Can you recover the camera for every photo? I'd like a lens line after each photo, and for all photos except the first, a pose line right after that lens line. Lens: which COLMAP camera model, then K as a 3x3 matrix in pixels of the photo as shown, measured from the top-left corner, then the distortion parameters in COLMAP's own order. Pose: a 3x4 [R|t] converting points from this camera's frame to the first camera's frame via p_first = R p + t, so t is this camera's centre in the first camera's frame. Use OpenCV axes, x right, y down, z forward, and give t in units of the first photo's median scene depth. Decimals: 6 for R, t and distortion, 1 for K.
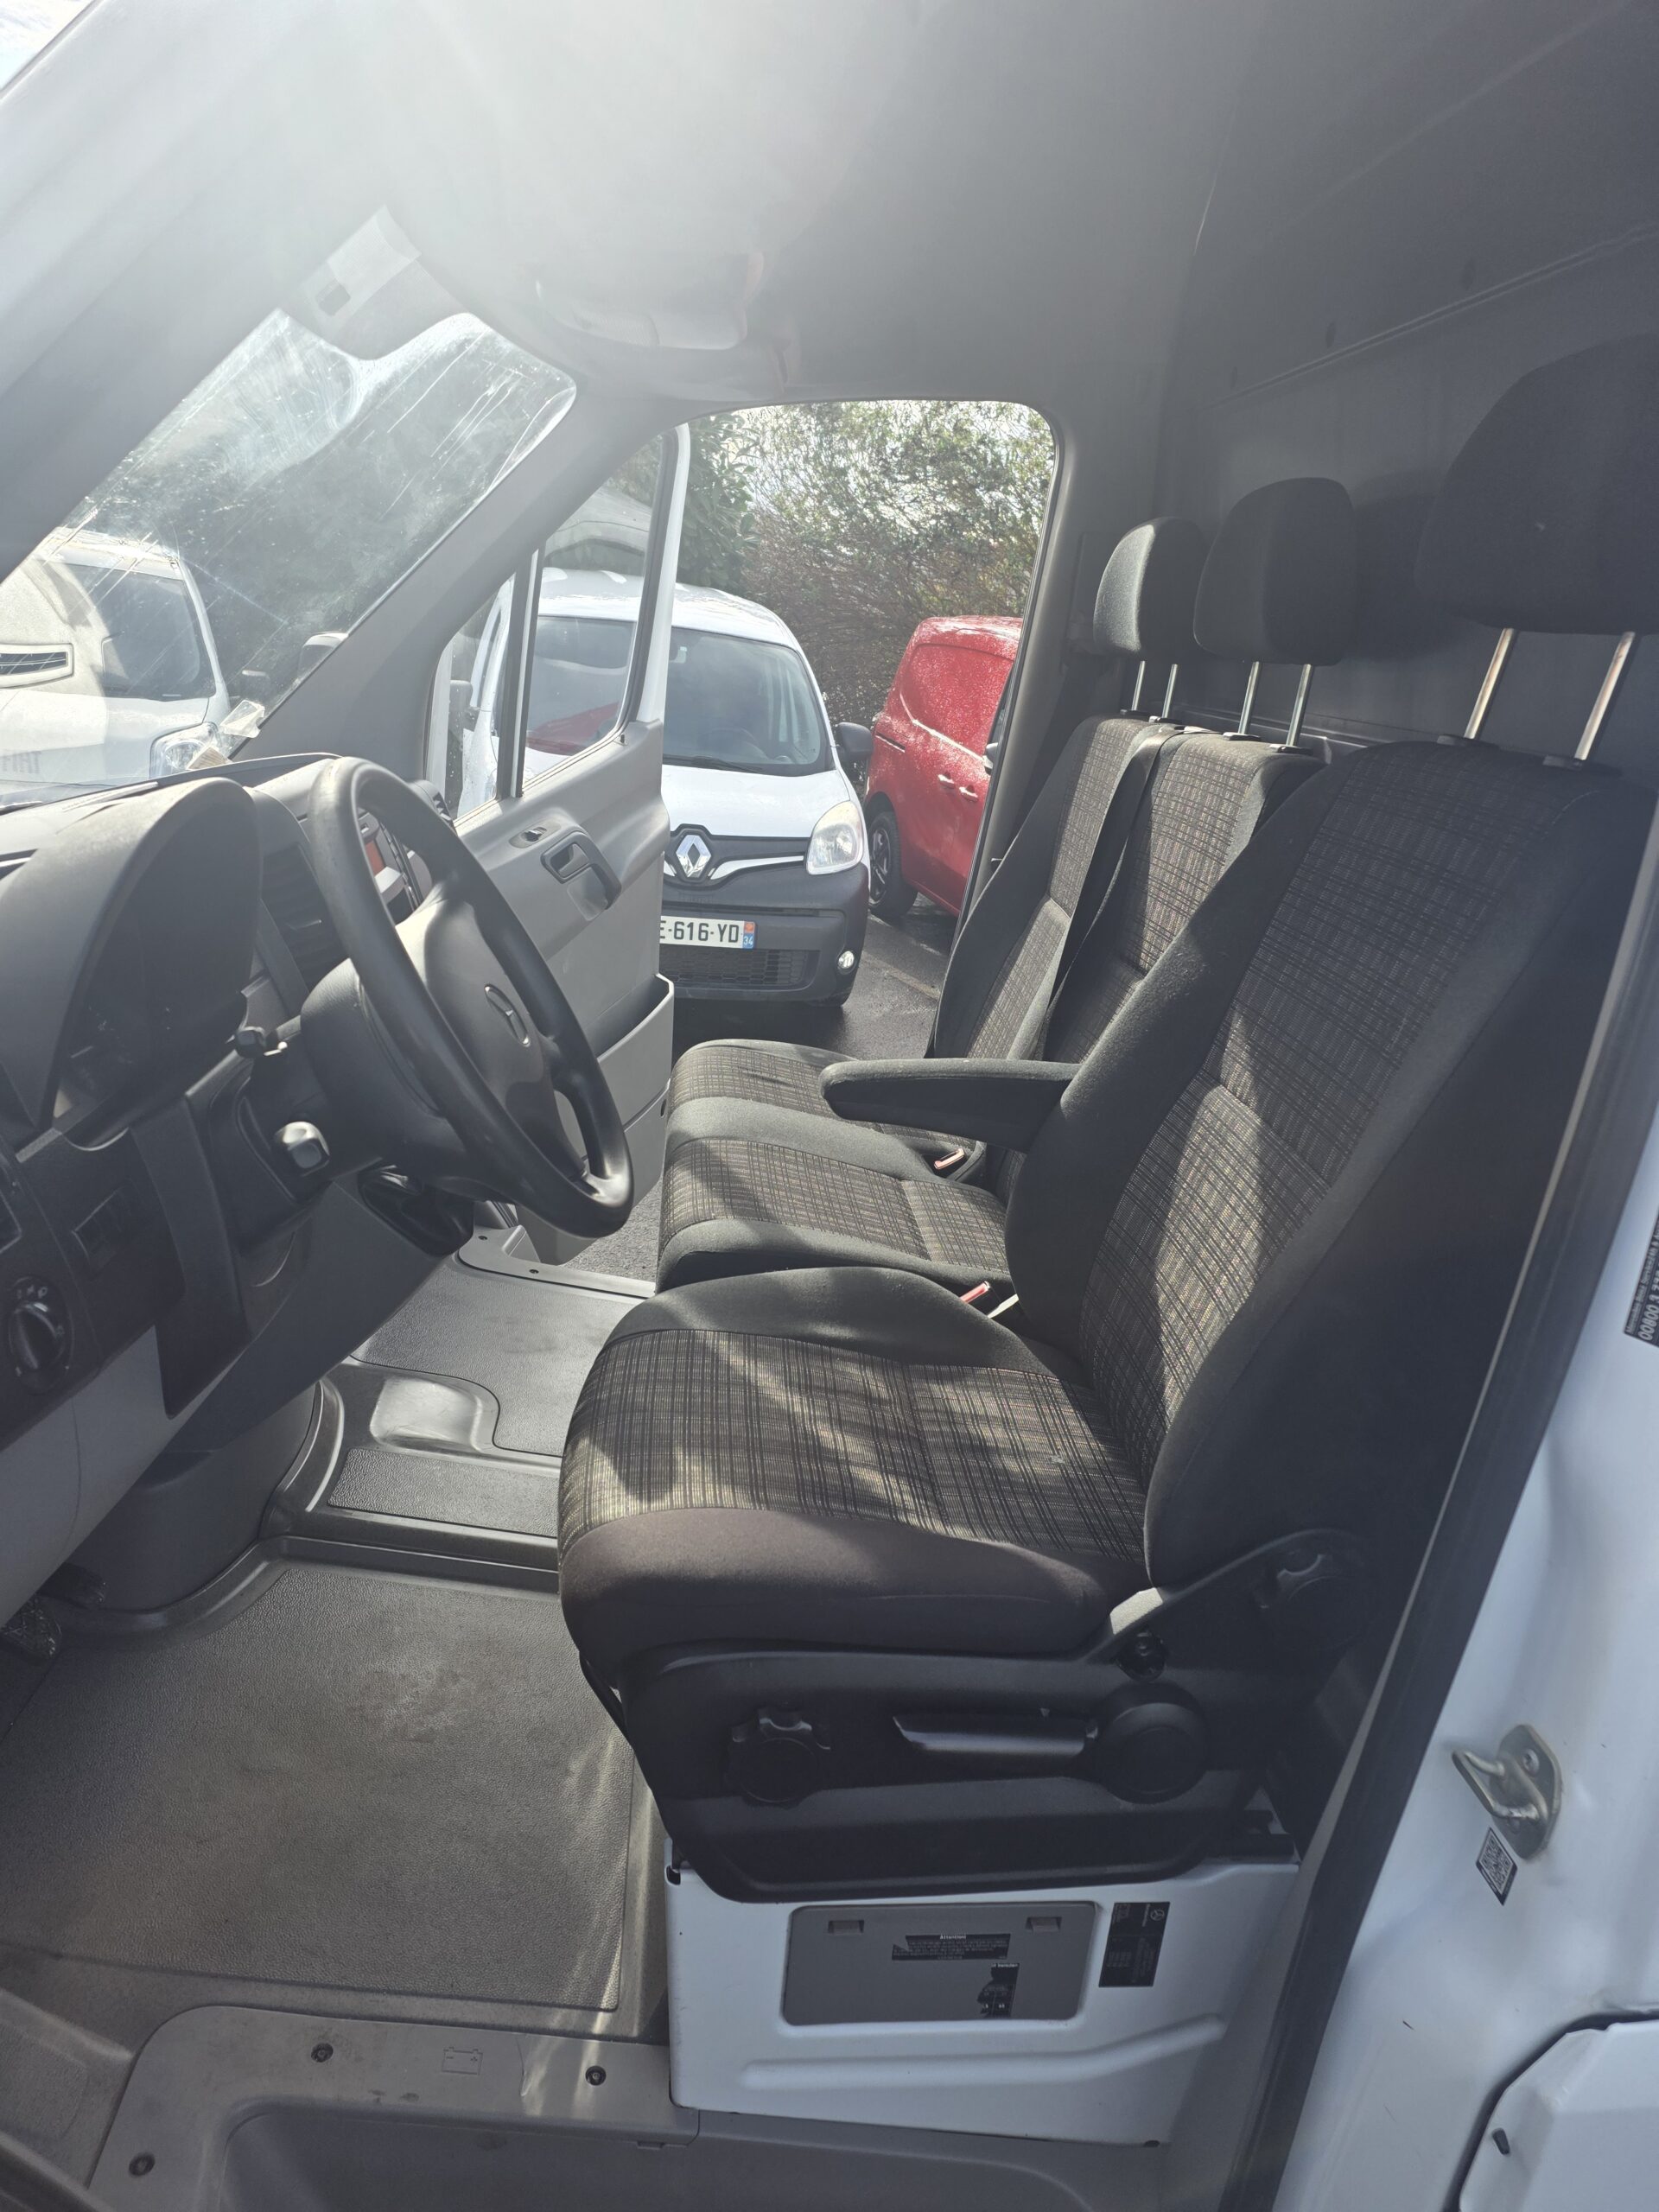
lens RADIAL K [[1442.5, 0, 786.8], [0, 1442.5, 1108.4], [0, 0, 1]] dist [0.065408, -0.059626]
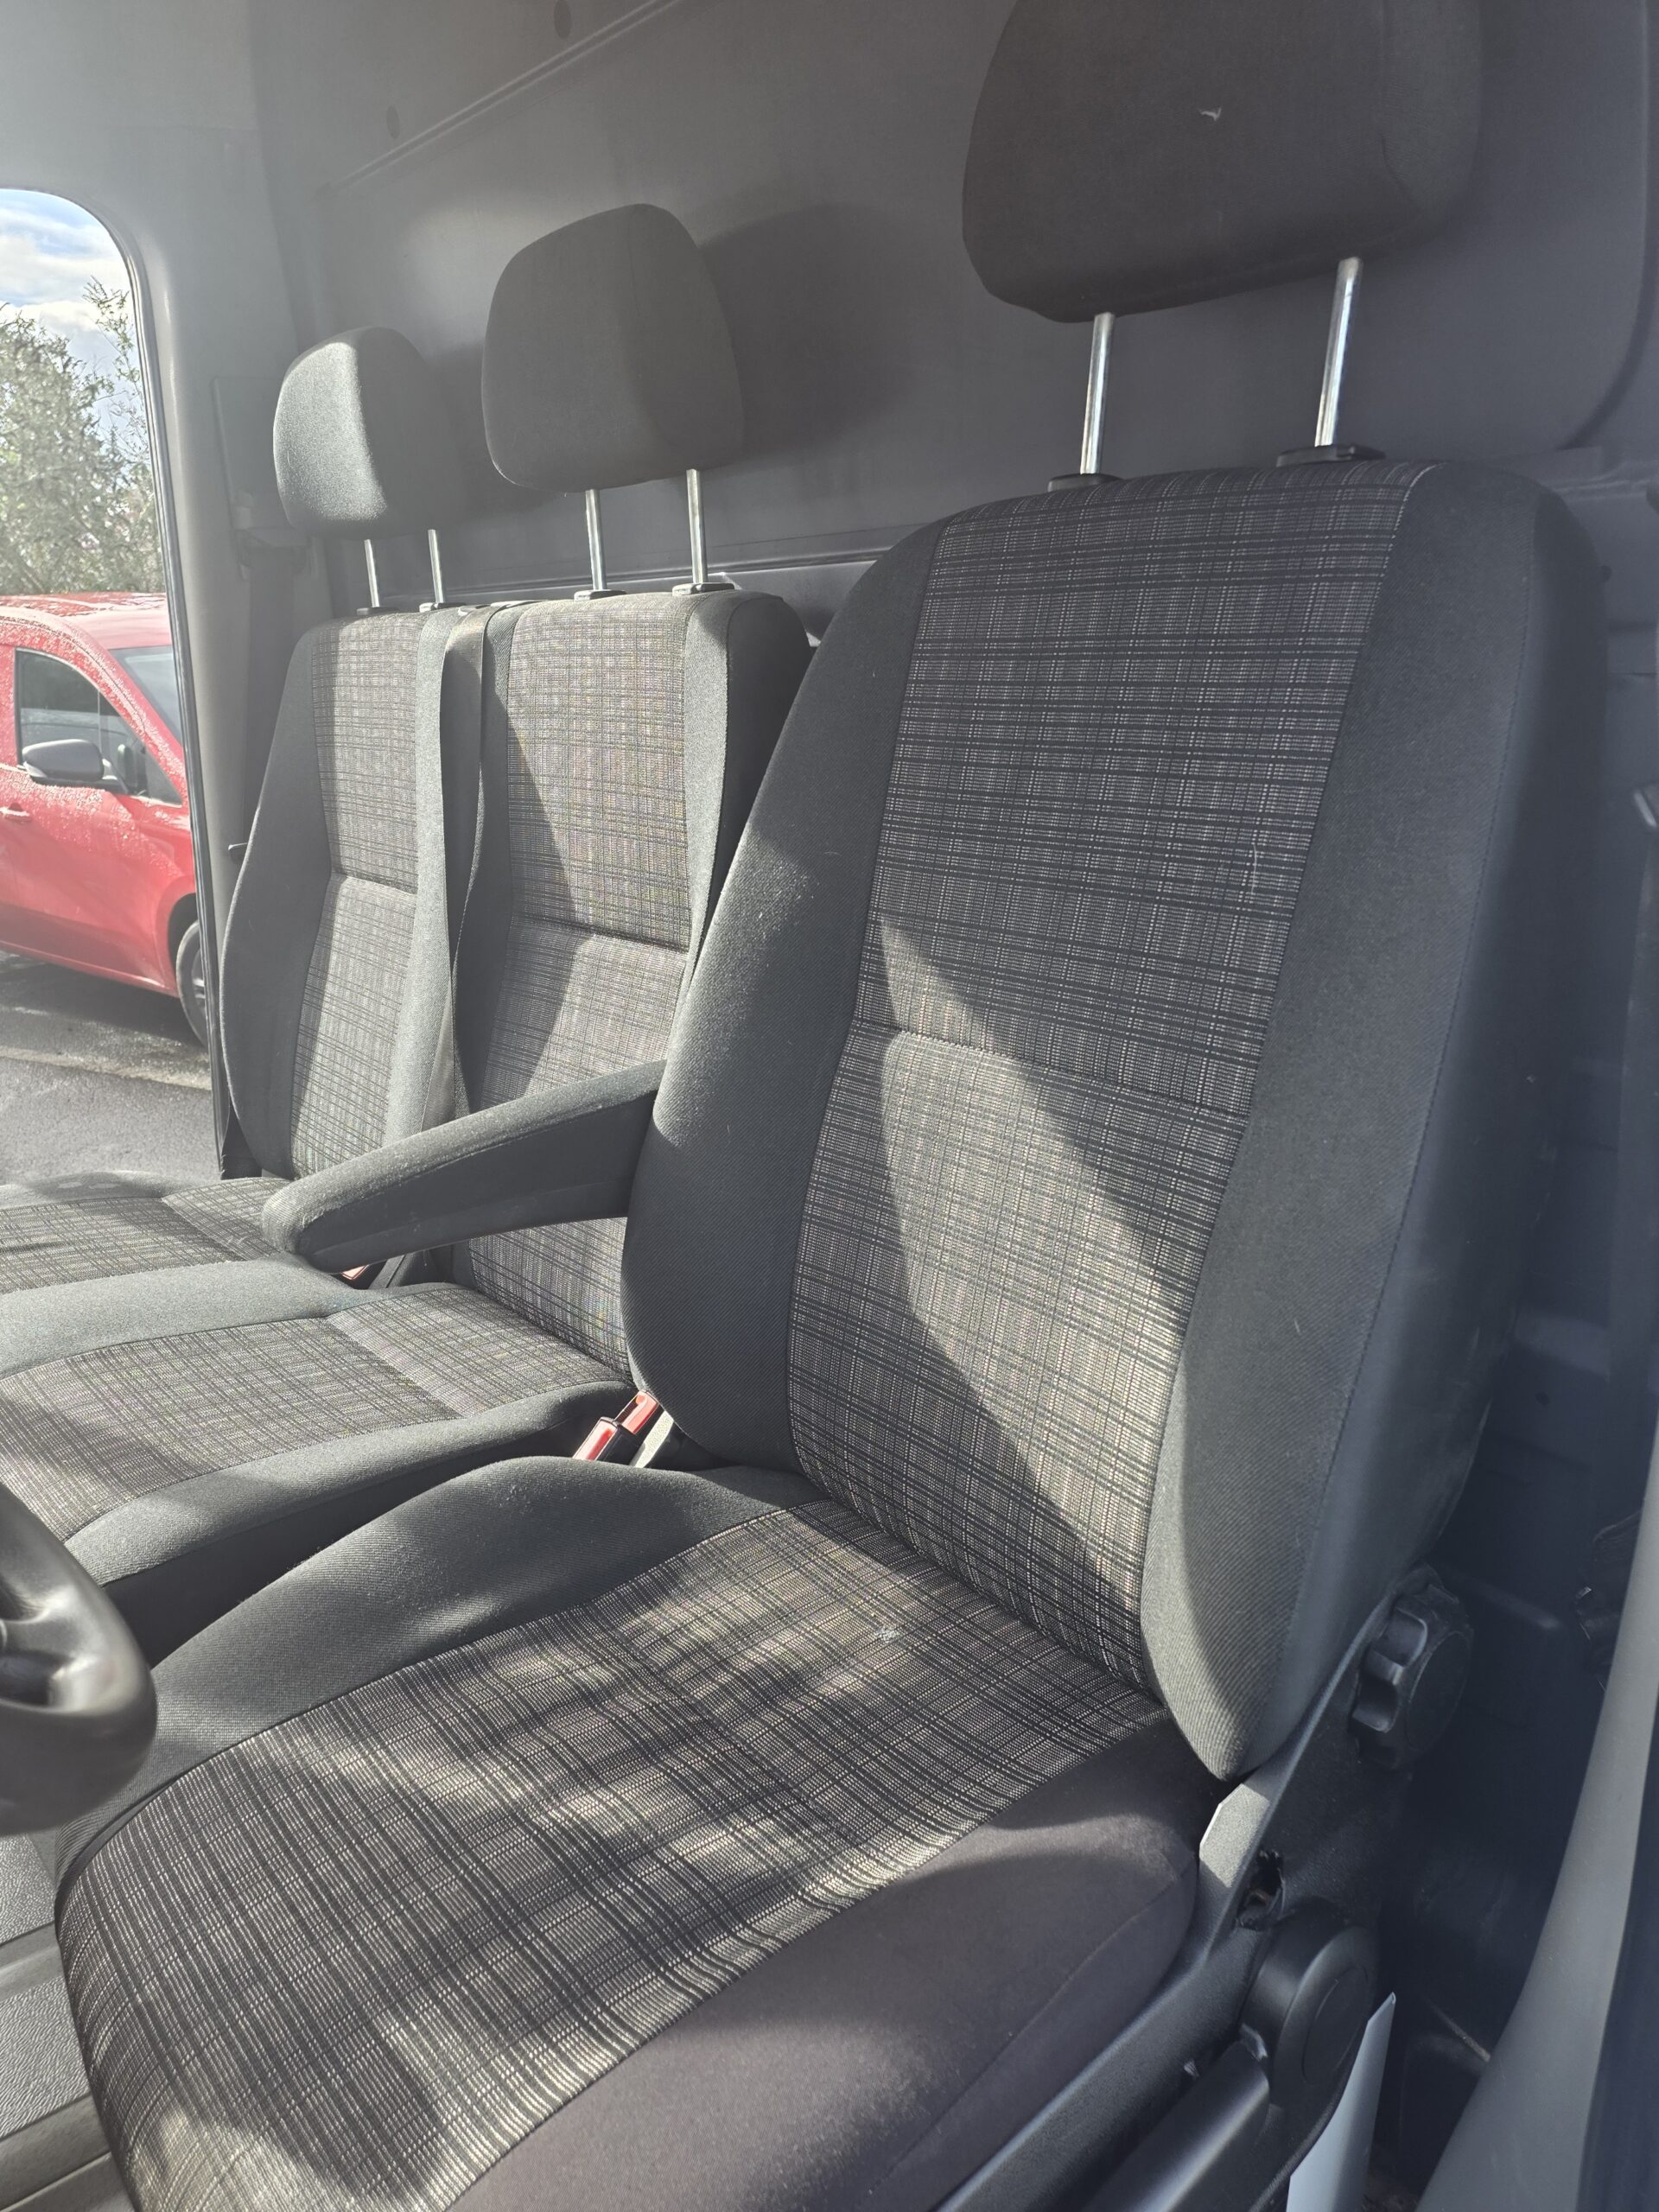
lens RADIAL K [[1442.5, 0, 786.8], [0, 1442.5, 1108.4], [0, 0, 1]] dist [0.065408, -0.059626]
pose [[0.776729, -0.315842, 0.544919, -0.128566], [0.308660, 0.945045, 0.107794, -0.068362], [-0.549019, 0.084468, 0.831531, 0.420996]]
